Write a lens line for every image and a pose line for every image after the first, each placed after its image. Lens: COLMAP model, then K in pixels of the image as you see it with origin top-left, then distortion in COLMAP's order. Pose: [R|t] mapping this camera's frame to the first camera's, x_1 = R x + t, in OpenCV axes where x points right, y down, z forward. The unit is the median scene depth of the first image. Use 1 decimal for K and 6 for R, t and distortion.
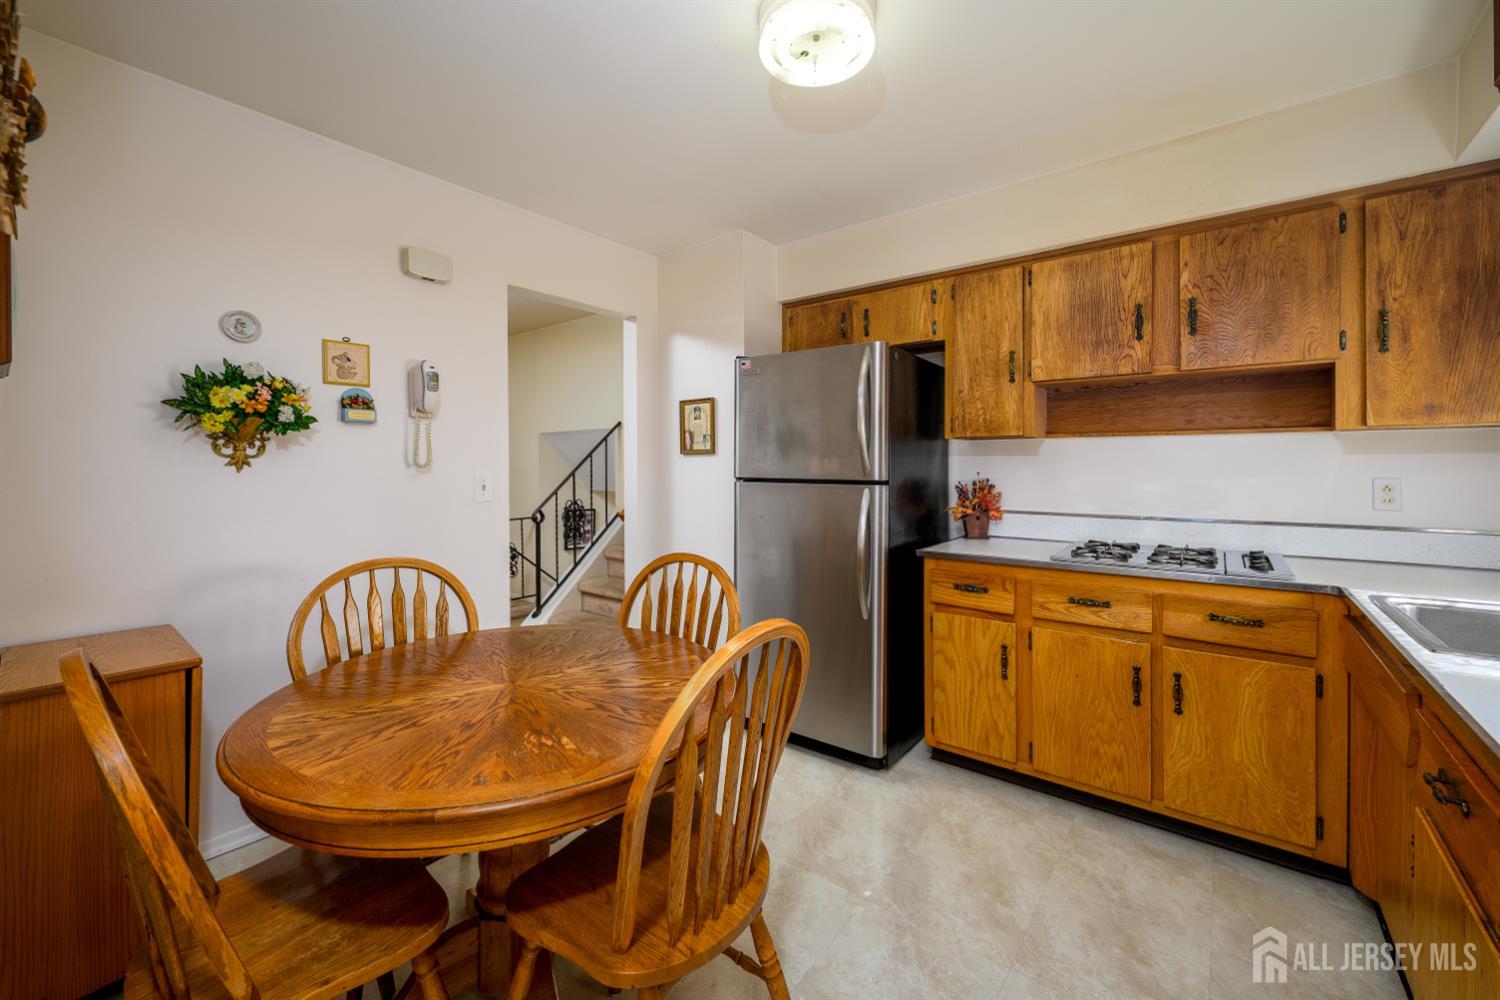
lens RADIAL K [[609.3, 0, 760.8], [0, 609.3, 465.5], [0, 0, 1]] dist [-0.000466, -0.001173]
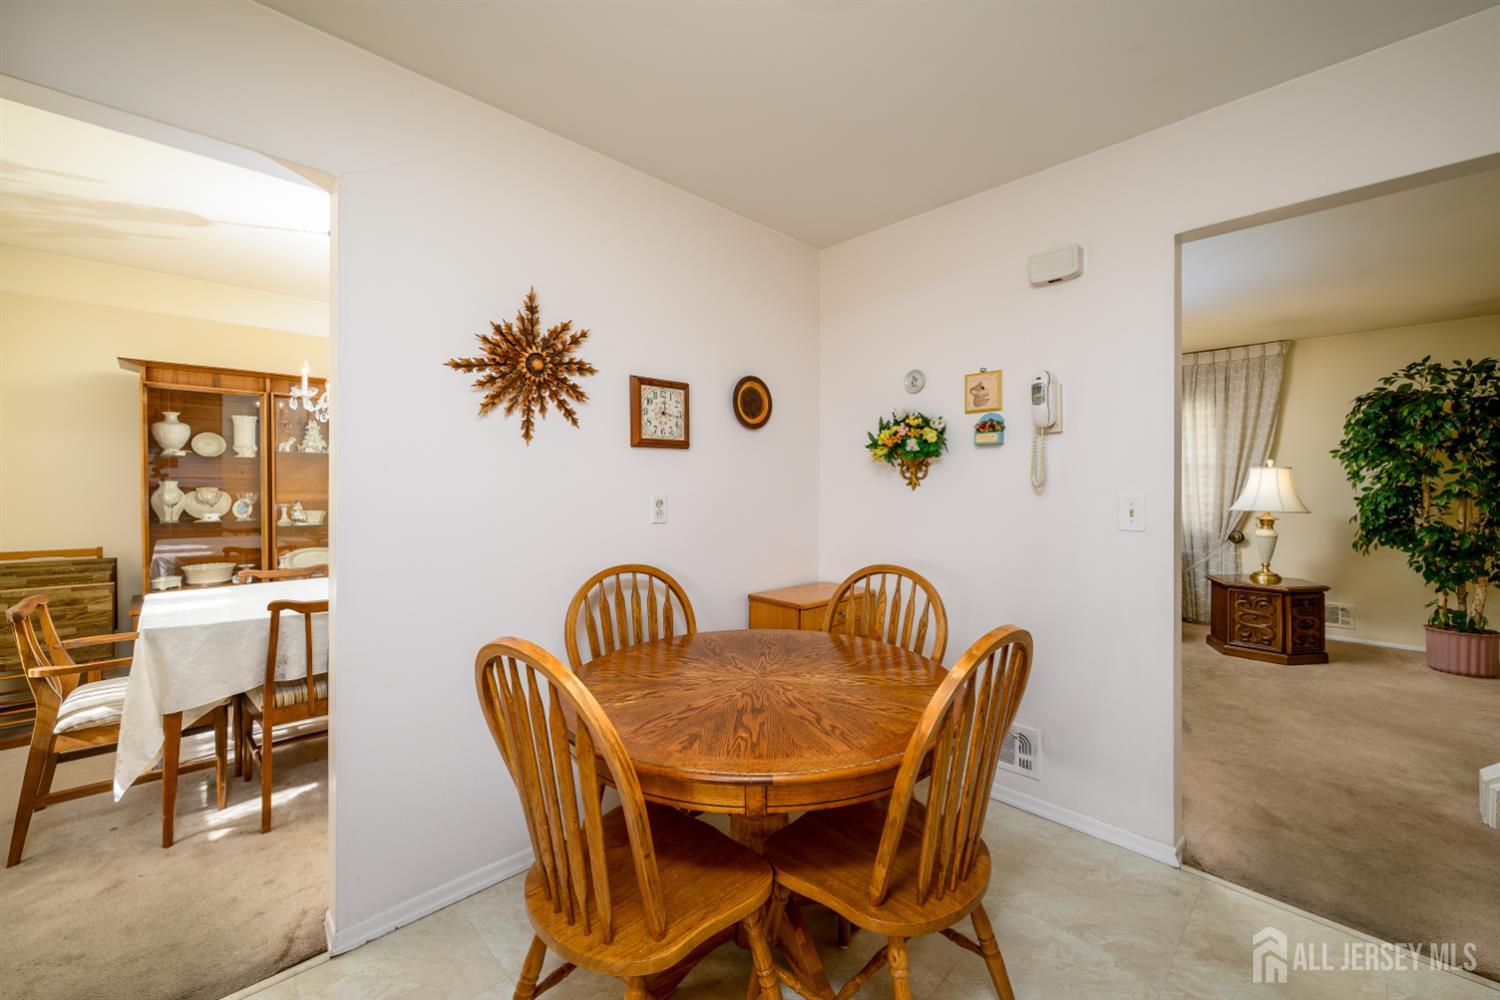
lens RADIAL K [[609.3, 0, 748.9], [0, 609.3, 489.0], [0, 0, 1]] dist [-0.000466, -0.001173]
pose [[-0.147396, 0.005297, -0.989063, 0.527632], [0.000139, 0.999986, 0.005335, 0.001102], [0.989078, 0.000649, -0.147395, 0.845443]]
